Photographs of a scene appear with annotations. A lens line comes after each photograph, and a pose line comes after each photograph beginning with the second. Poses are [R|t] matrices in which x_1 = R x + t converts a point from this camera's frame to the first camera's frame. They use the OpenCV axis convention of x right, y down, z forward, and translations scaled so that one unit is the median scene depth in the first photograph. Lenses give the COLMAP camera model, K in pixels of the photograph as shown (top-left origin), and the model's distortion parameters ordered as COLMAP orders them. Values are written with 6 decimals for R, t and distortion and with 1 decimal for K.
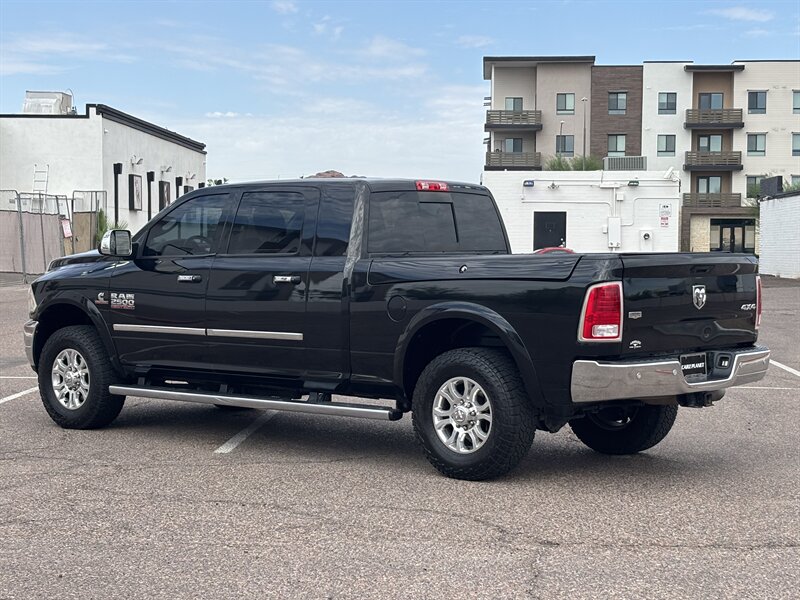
lens RADIAL K [[1664.5, 0, 401.6], [0, 1664.5, 337.3], [0, 0, 1]] dist [0.157003, 0.000000]
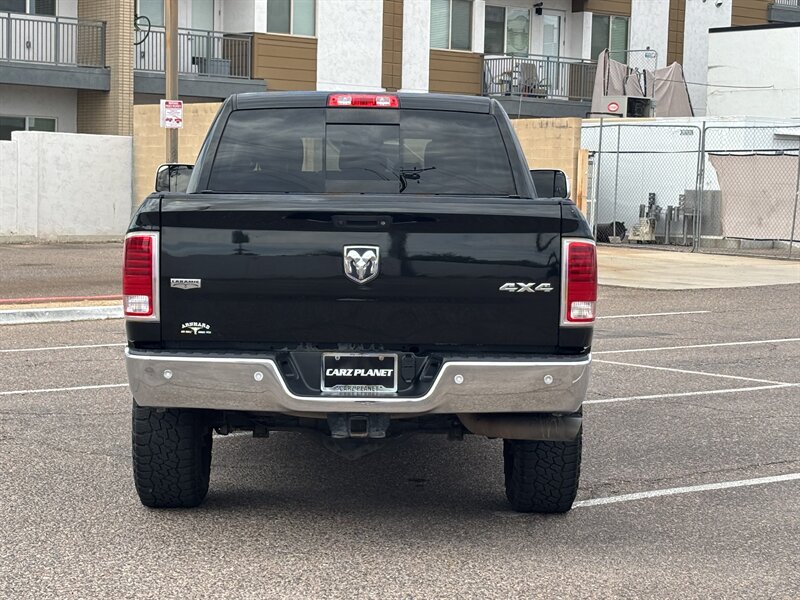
lens RADIAL K [[1934.5, 0, 404.1], [0, 1934.5, 307.4], [0, 0, 1]] dist [0.249303, 0.000000]
pose [[0.670118, 0.056402, -0.740108, 0.649276], [-0.060251, 0.997952, 0.021499, -0.021712], [0.739805, 0.030186, 0.672144, 0.459870]]
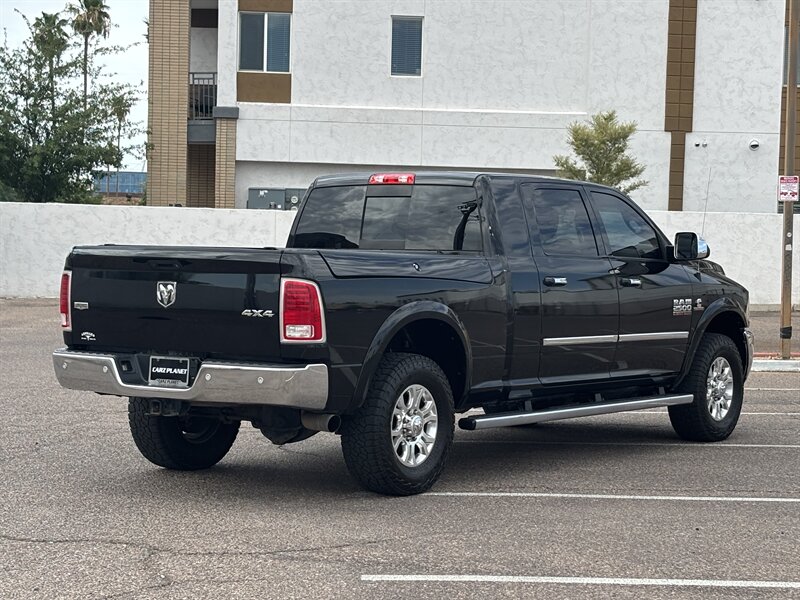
lens RADIAL K [[1934.5, 0, 404.8], [0, 1934.5, 297.4], [0, 0, 1]] dist [0.249303, 0.000000]
pose [[0.079425, 0.029282, -0.996411, 1.096753], [-0.078074, 0.996681, 0.023066, -0.050336], [0.993779, 0.075962, 0.081448, 0.923820]]
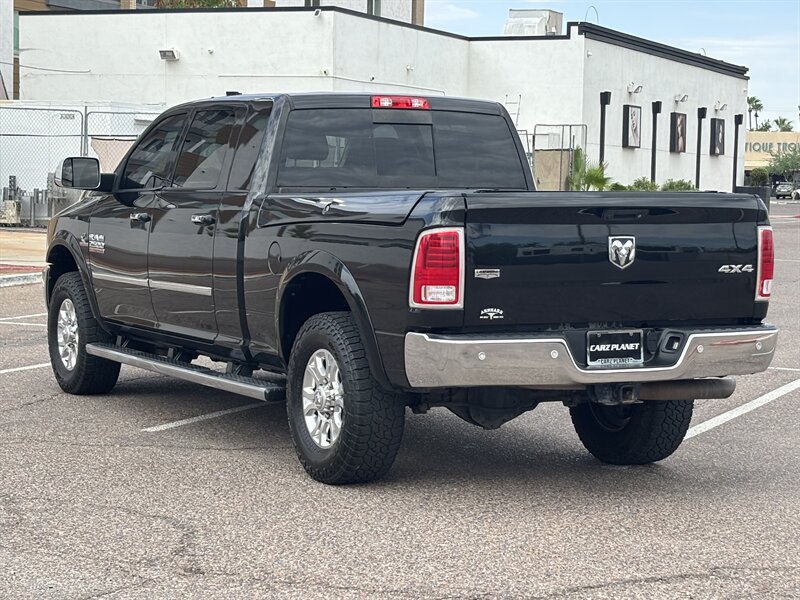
lens RADIAL K [[1934.5, 0, 412.0], [0, 1934.5, 341.7], [0, 0, 1]] dist [0.249303, 0.000000]
pose [[0.933900, 0.041244, -0.355147, 0.348389], [-0.033712, 0.999057, 0.027374, -0.004767], [0.355941, -0.013591, 0.934410, 0.160176]]
